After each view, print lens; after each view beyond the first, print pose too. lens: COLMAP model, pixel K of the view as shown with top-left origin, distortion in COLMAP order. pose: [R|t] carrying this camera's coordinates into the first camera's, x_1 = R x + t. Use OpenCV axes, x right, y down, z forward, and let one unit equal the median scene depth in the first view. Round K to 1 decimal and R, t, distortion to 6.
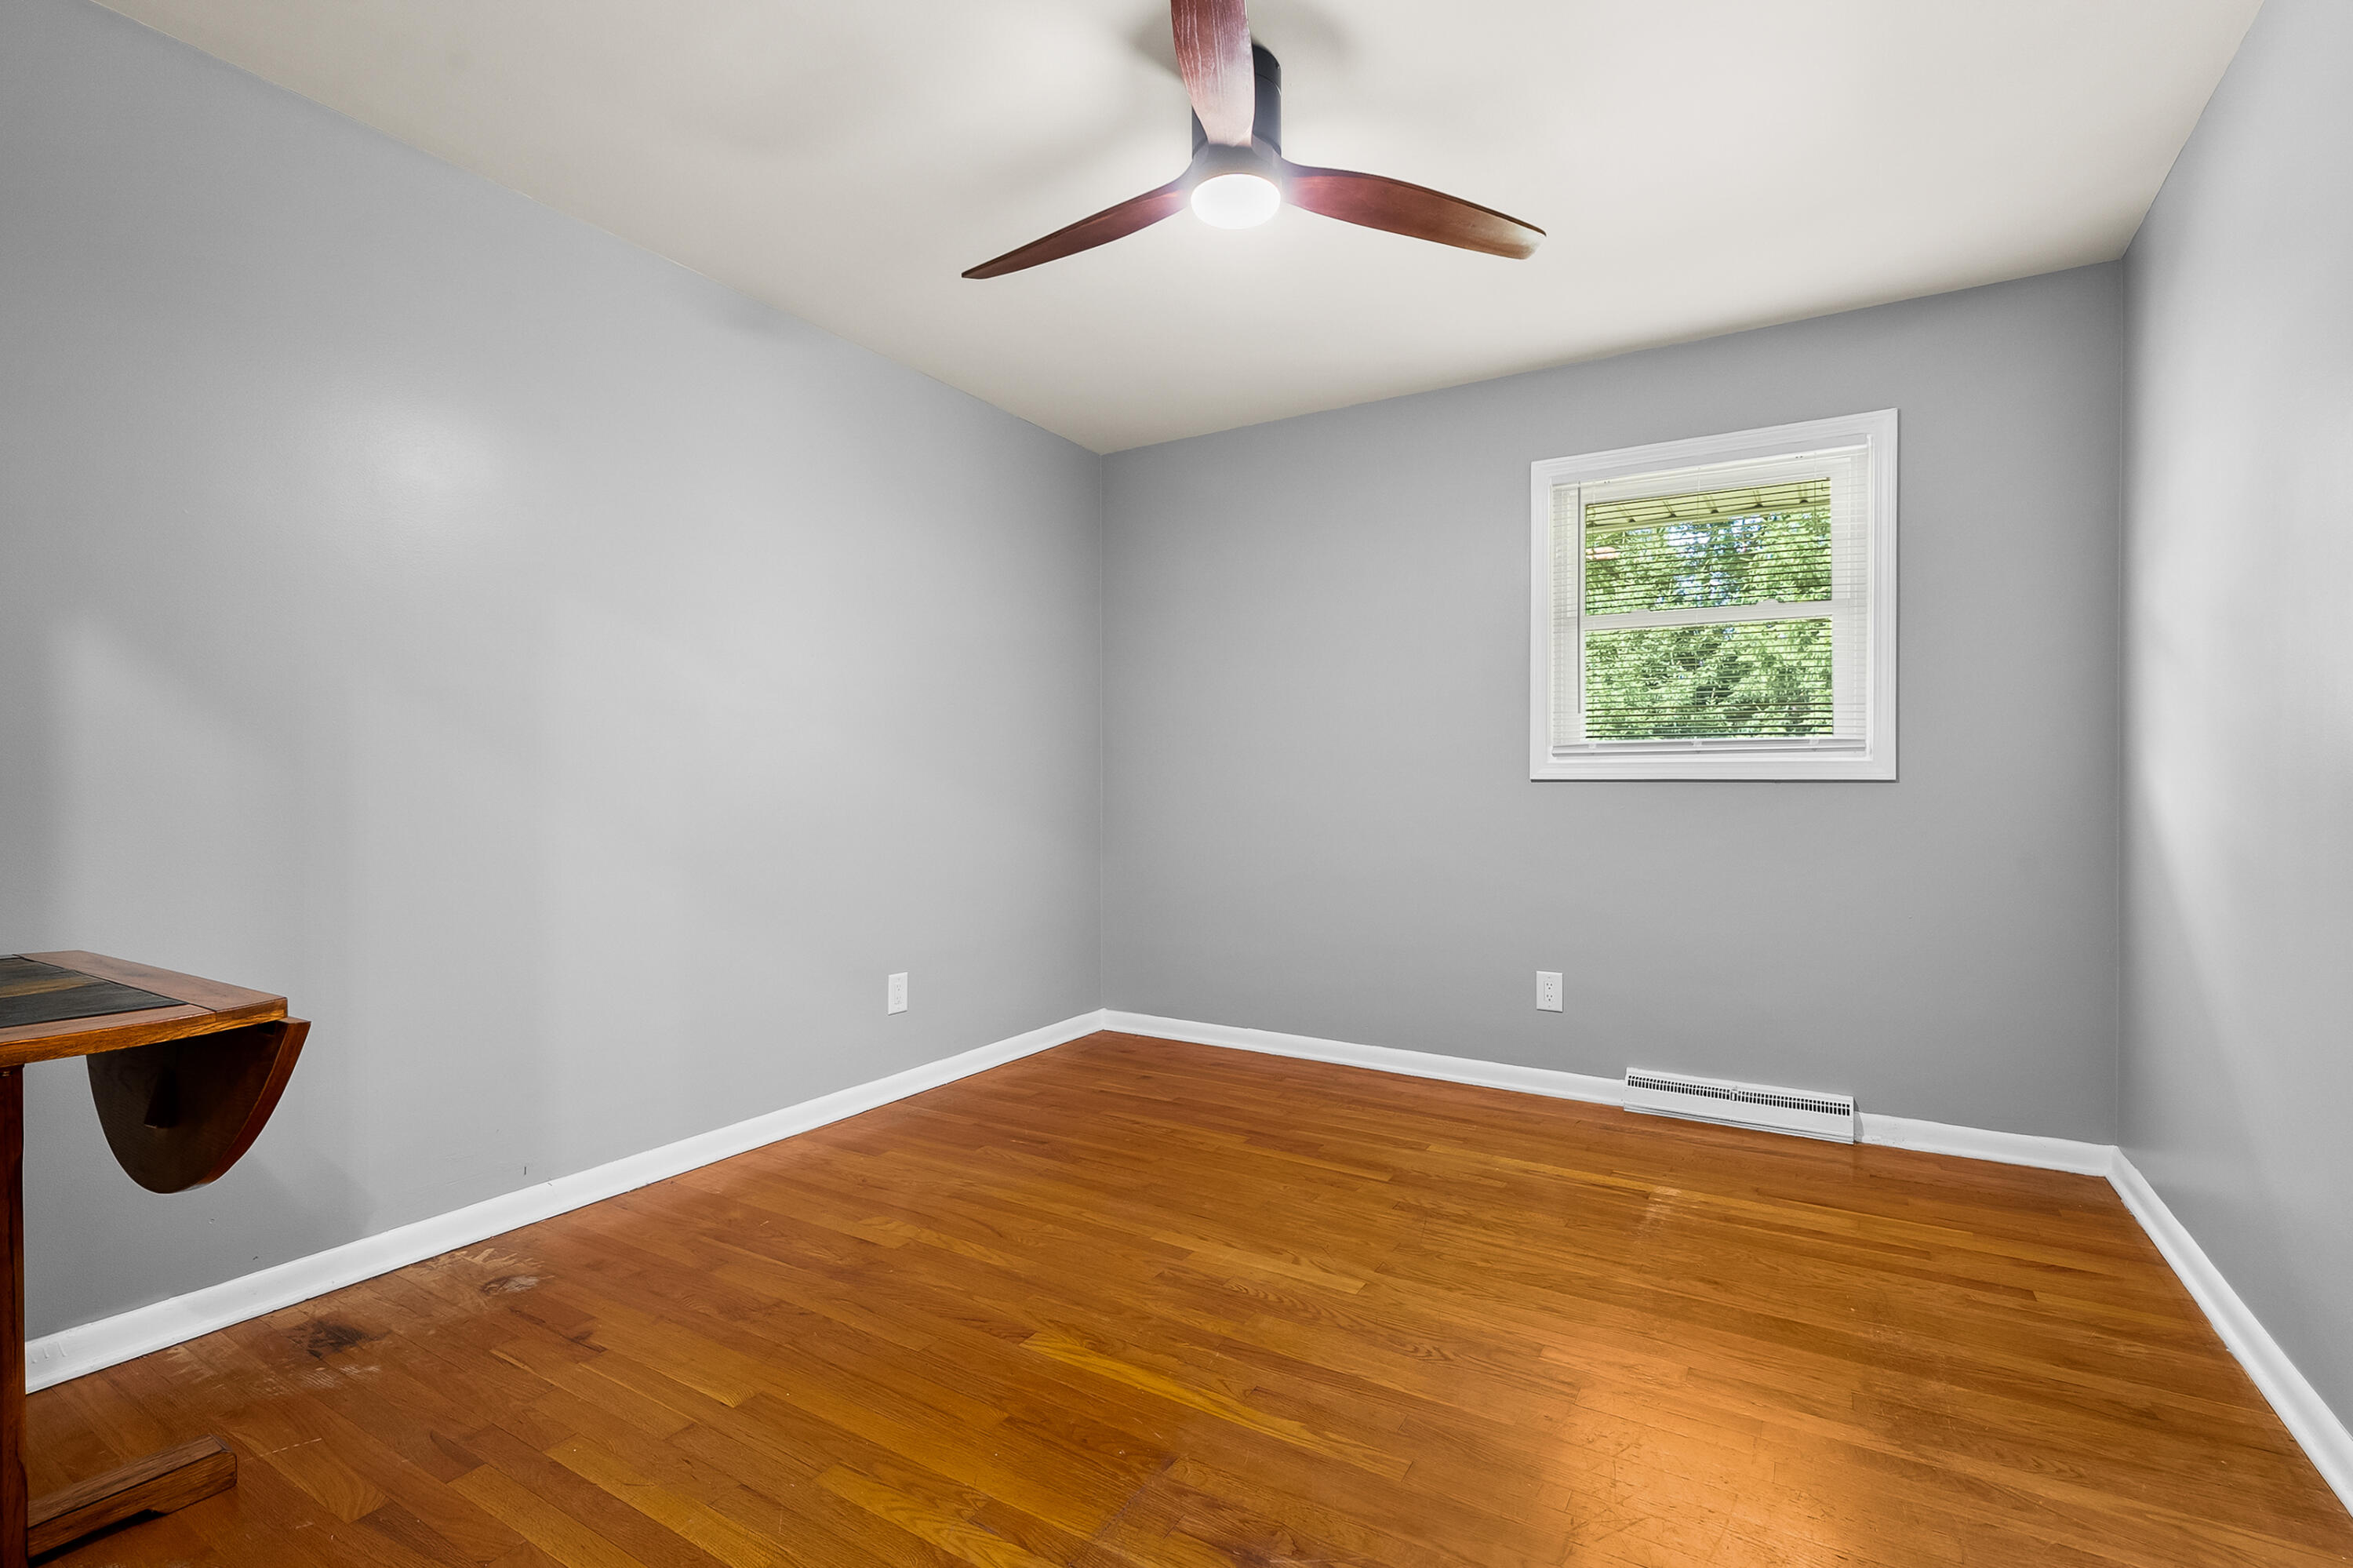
lens RADIAL K [[1083.7, 0, 1173.5], [0, 1083.7, 774.9], [0, 0, 1]] dist [-0.011741, 0.005087]
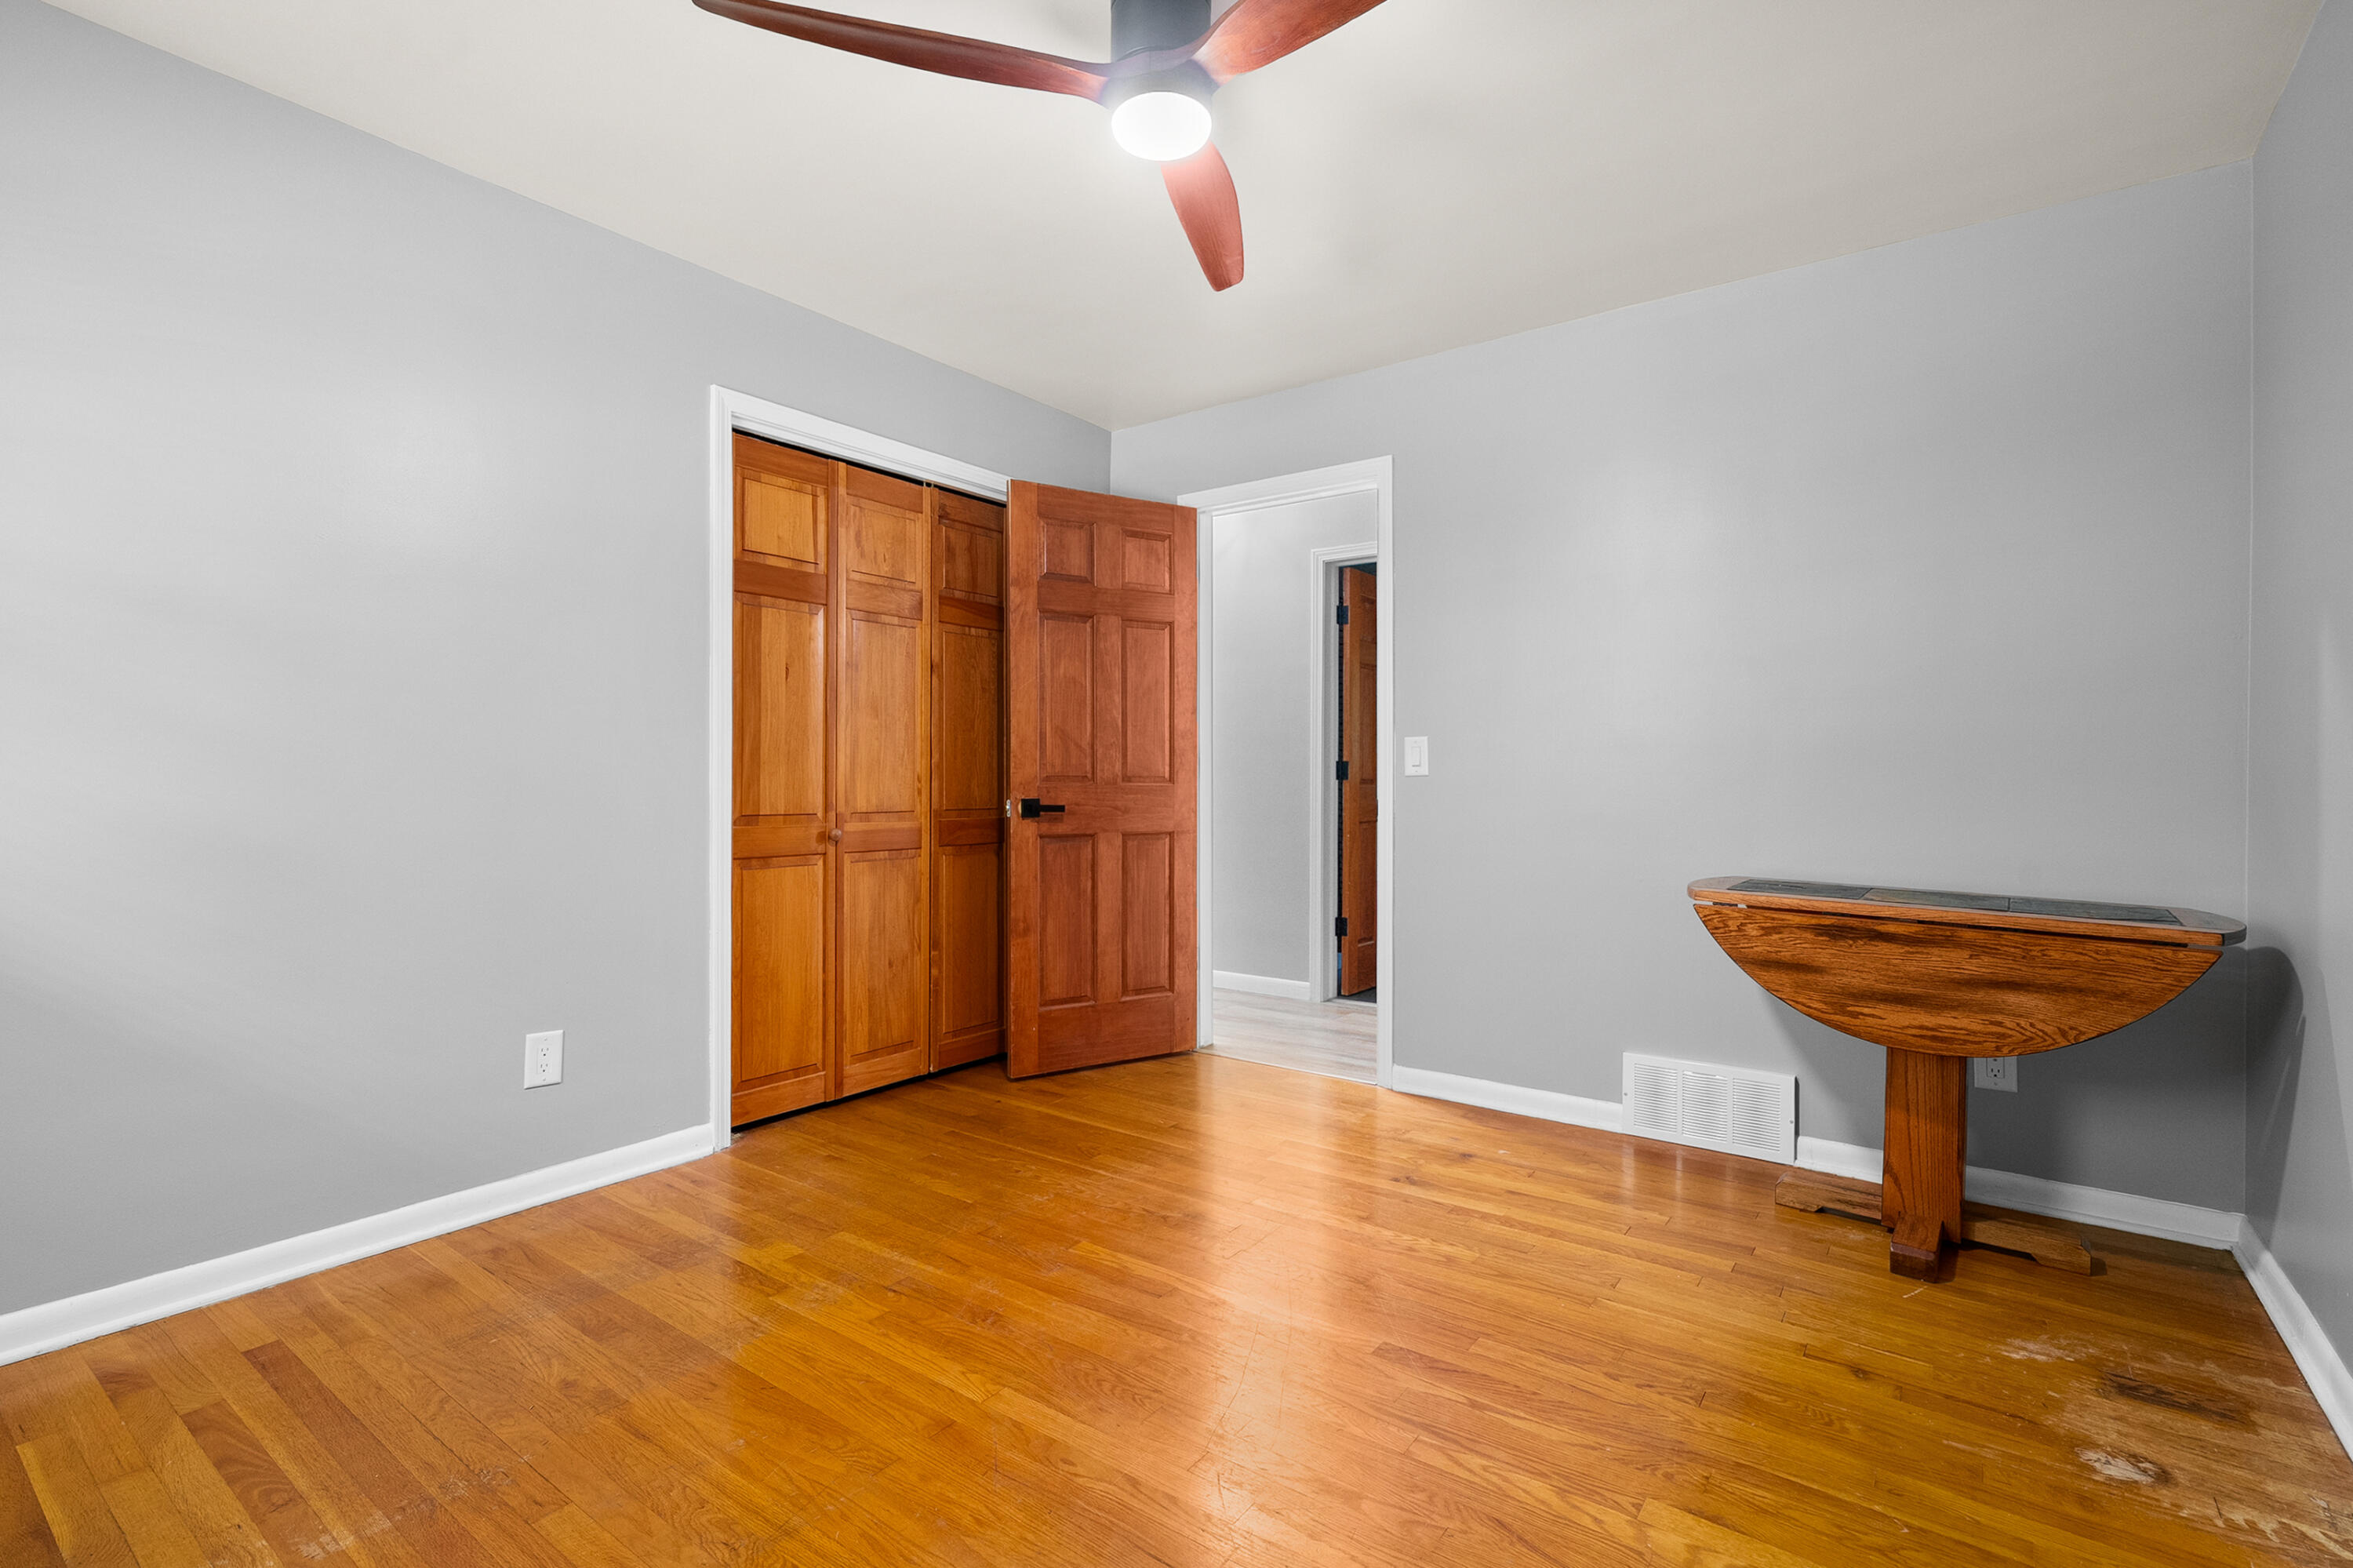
lens RADIAL K [[1083.7, 0, 1173.5], [0, 1083.7, 774.9], [0, 0, 1]] dist [-0.011741, 0.005087]
pose [[-0.996159, -0.006905, 0.087285, -0.027230], [-0.007752, 0.999926, -0.009374, 0.012418], [-0.087214, -0.010015, -0.996139, 1.696580]]
